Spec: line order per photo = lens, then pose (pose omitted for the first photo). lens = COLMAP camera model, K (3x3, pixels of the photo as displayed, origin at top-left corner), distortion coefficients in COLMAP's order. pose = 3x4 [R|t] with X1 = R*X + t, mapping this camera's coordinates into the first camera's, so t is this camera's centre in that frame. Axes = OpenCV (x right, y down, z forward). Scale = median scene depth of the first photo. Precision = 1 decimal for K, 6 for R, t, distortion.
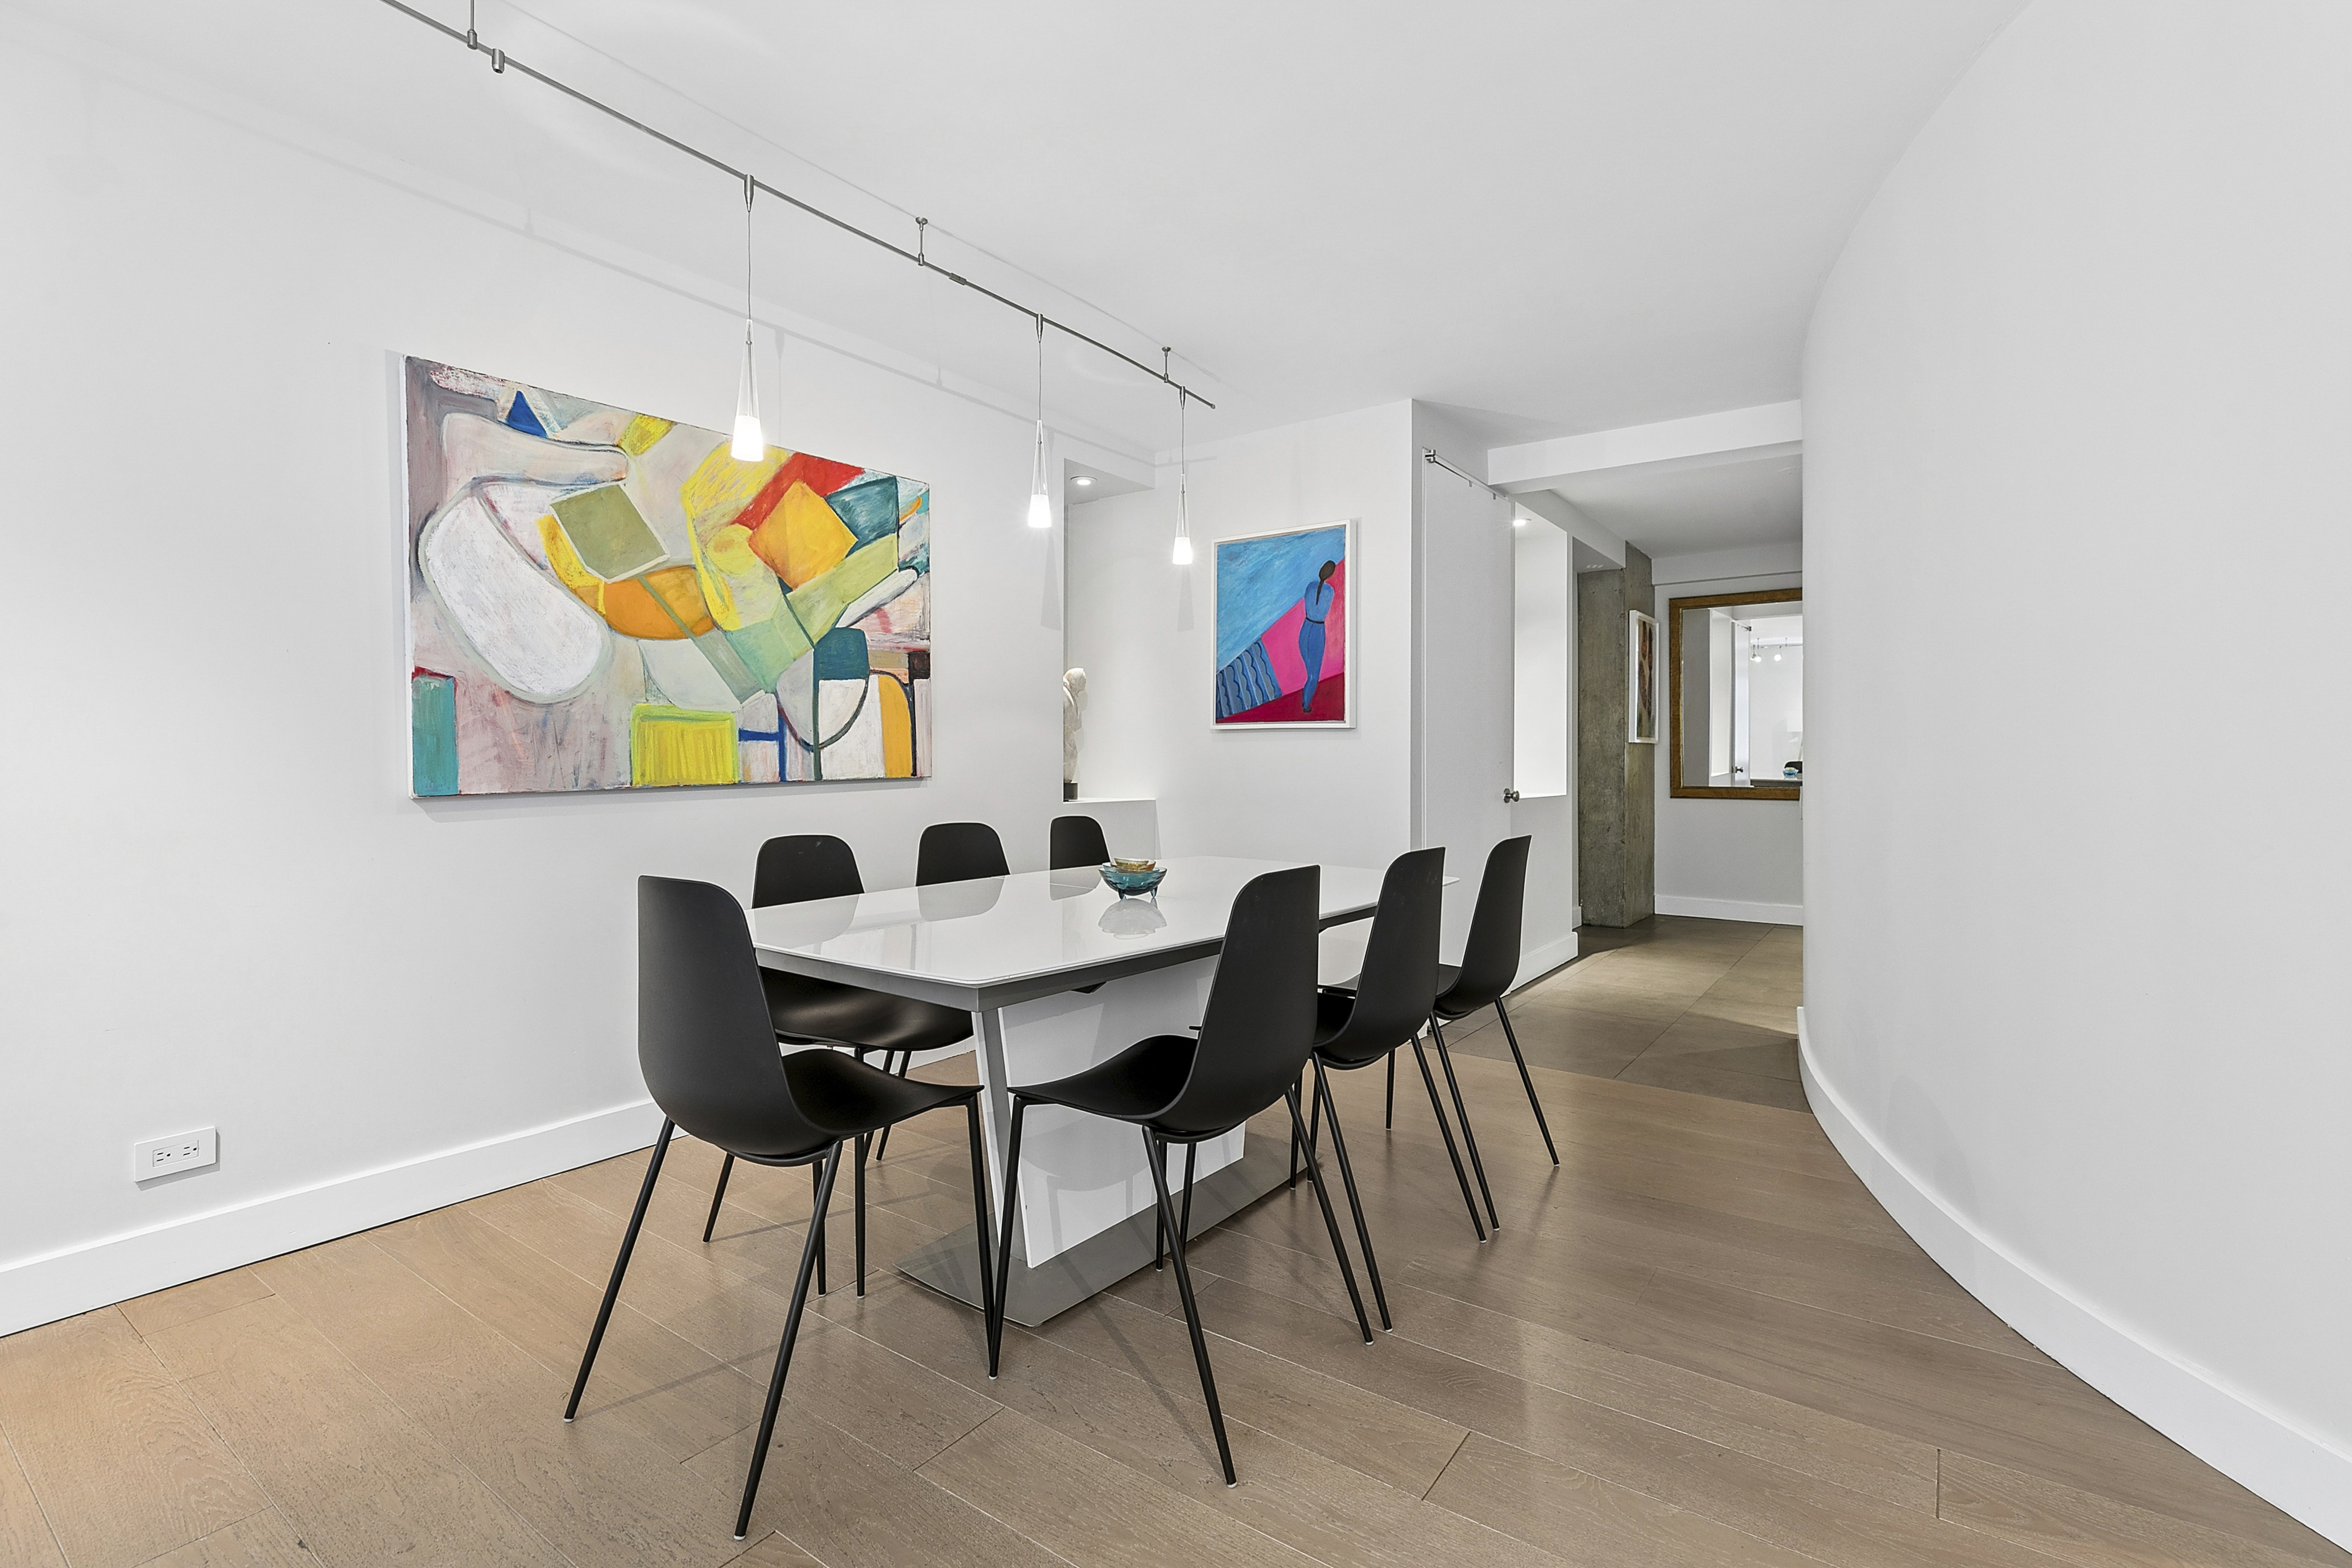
lens RADIAL K [[1047.7, 0, 1174.2], [0, 1047.7, 751.4], [0, 0, 1]] dist [0.003407, 0.000518]
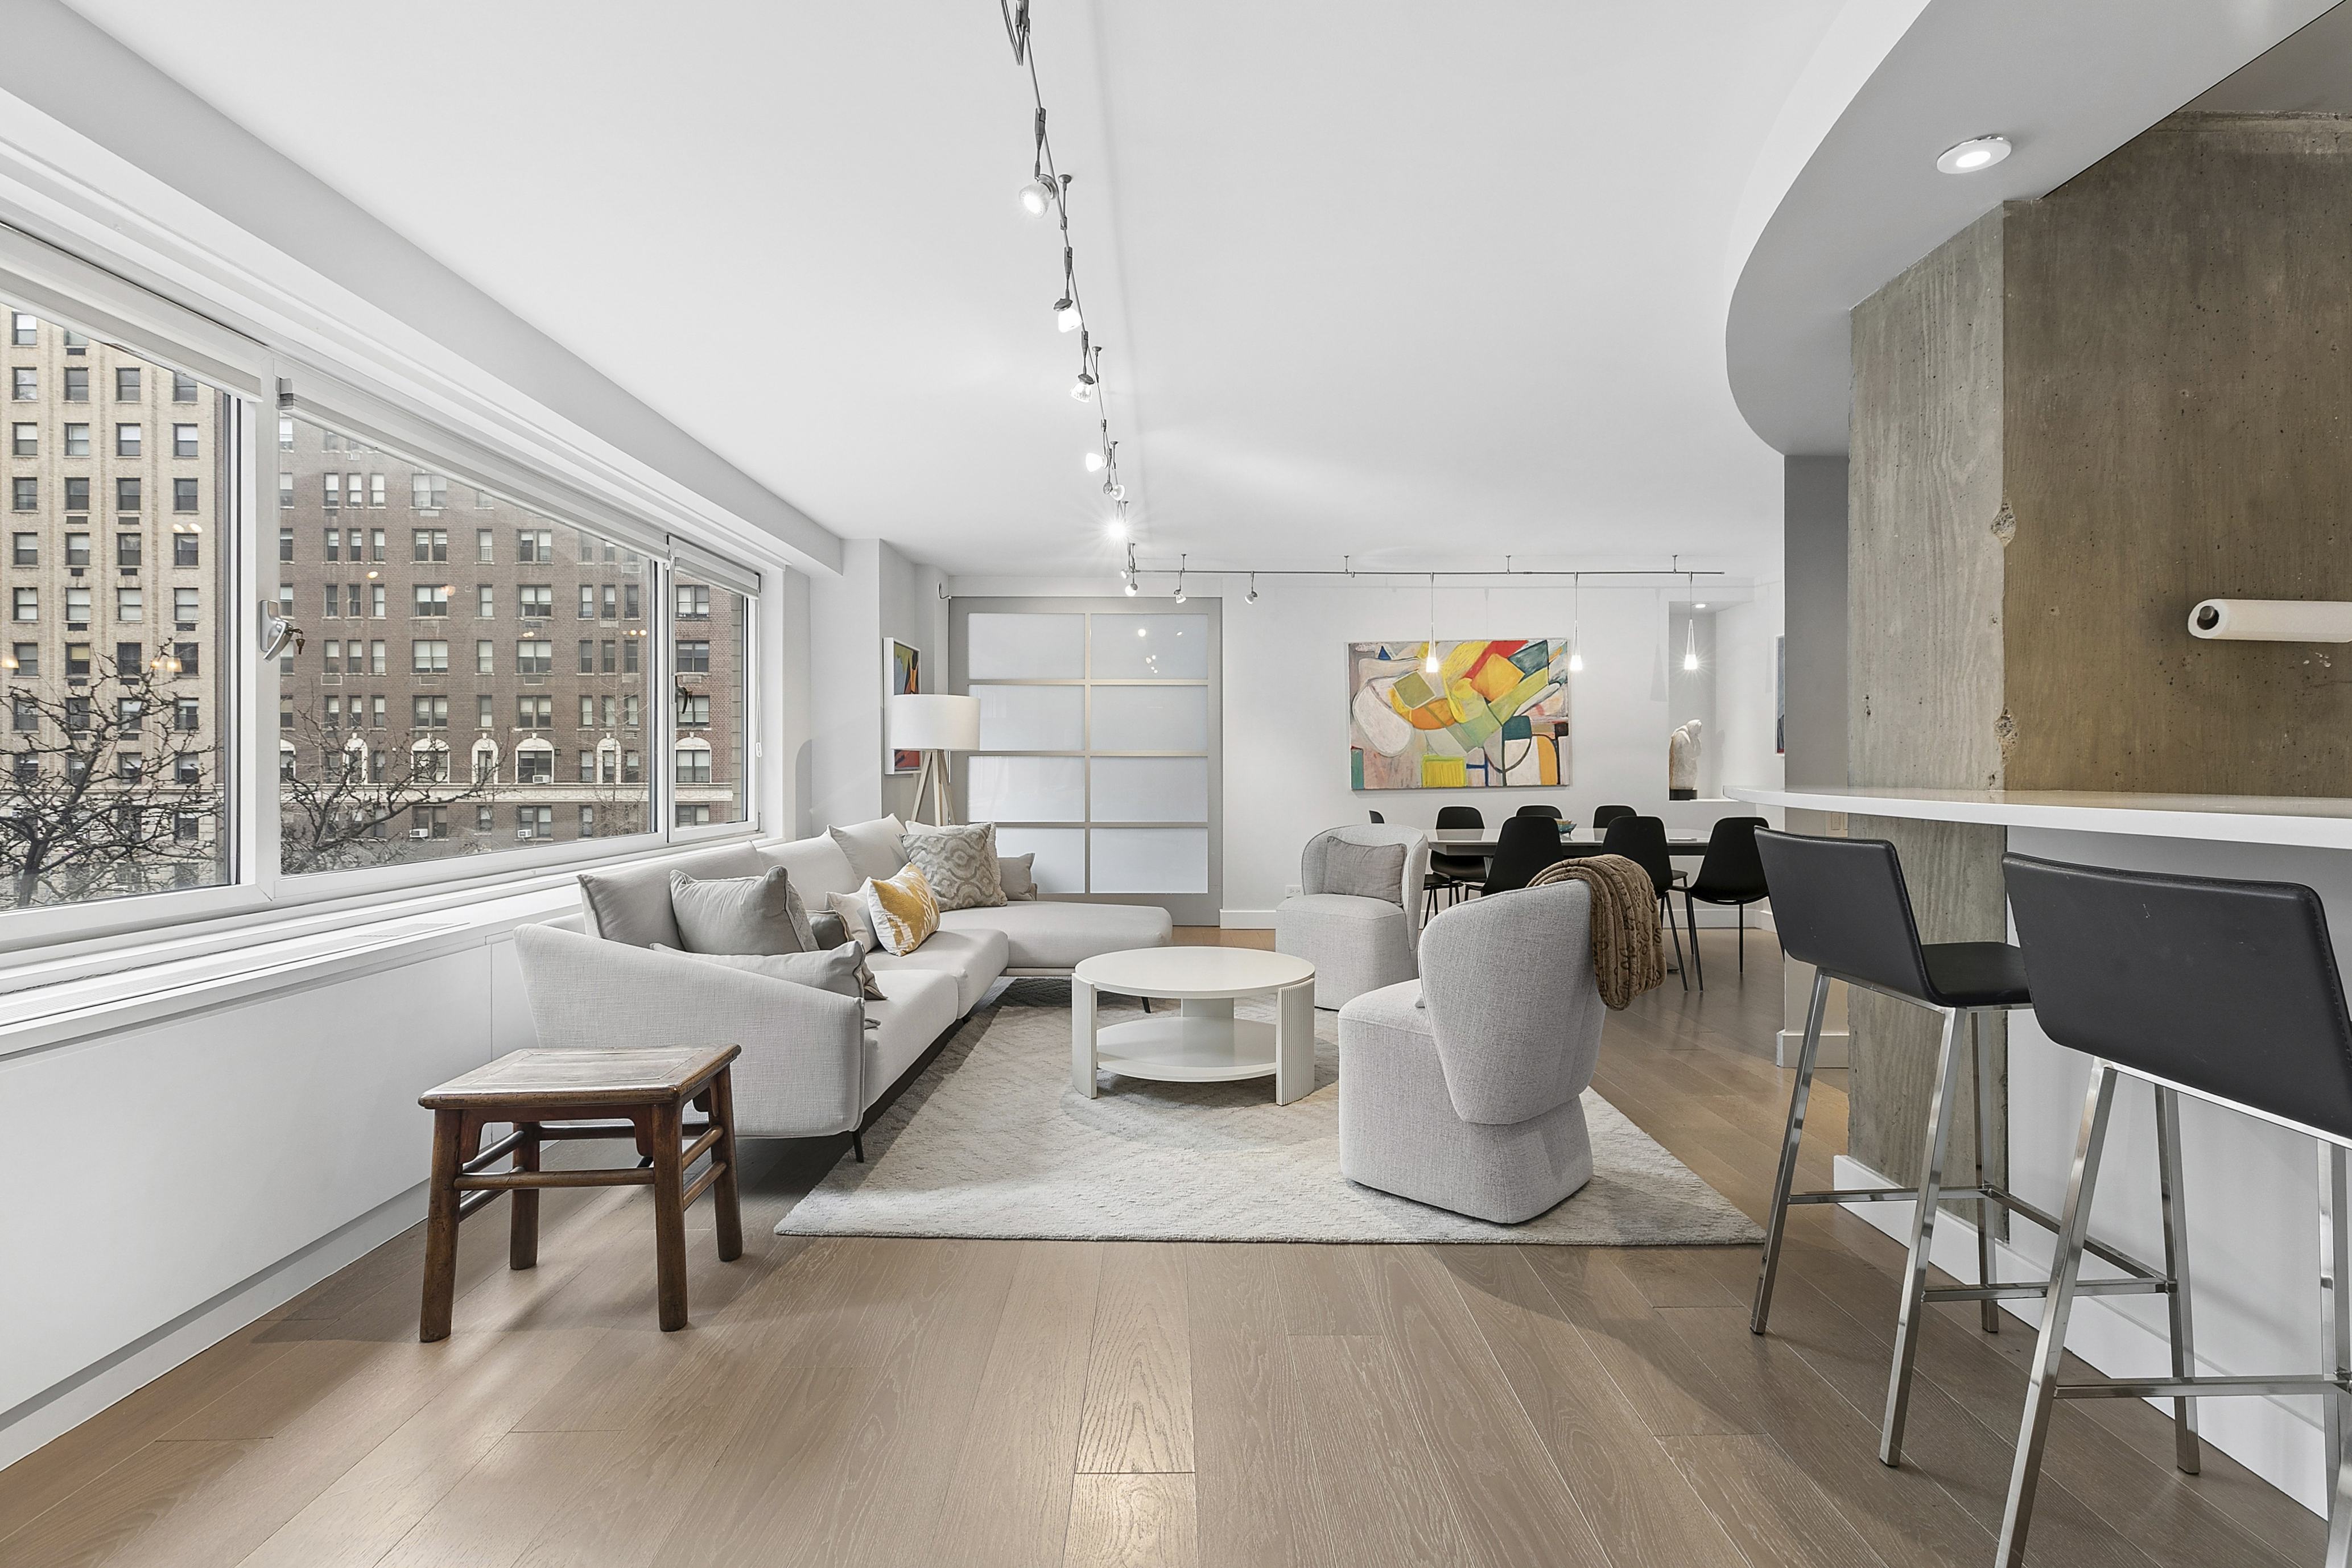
lens RADIAL K [[1047.7, 0, 1180.3], [0, 1047.7, 775.9], [0, 0, 1]] dist [0.003407, 0.000518]
pose [[0.597304, 0.000026, -0.802015, 1.112417], [0.010463, 0.999915, 0.007825, -0.019366], [0.801947, -0.013065, 0.597252, -0.949168]]
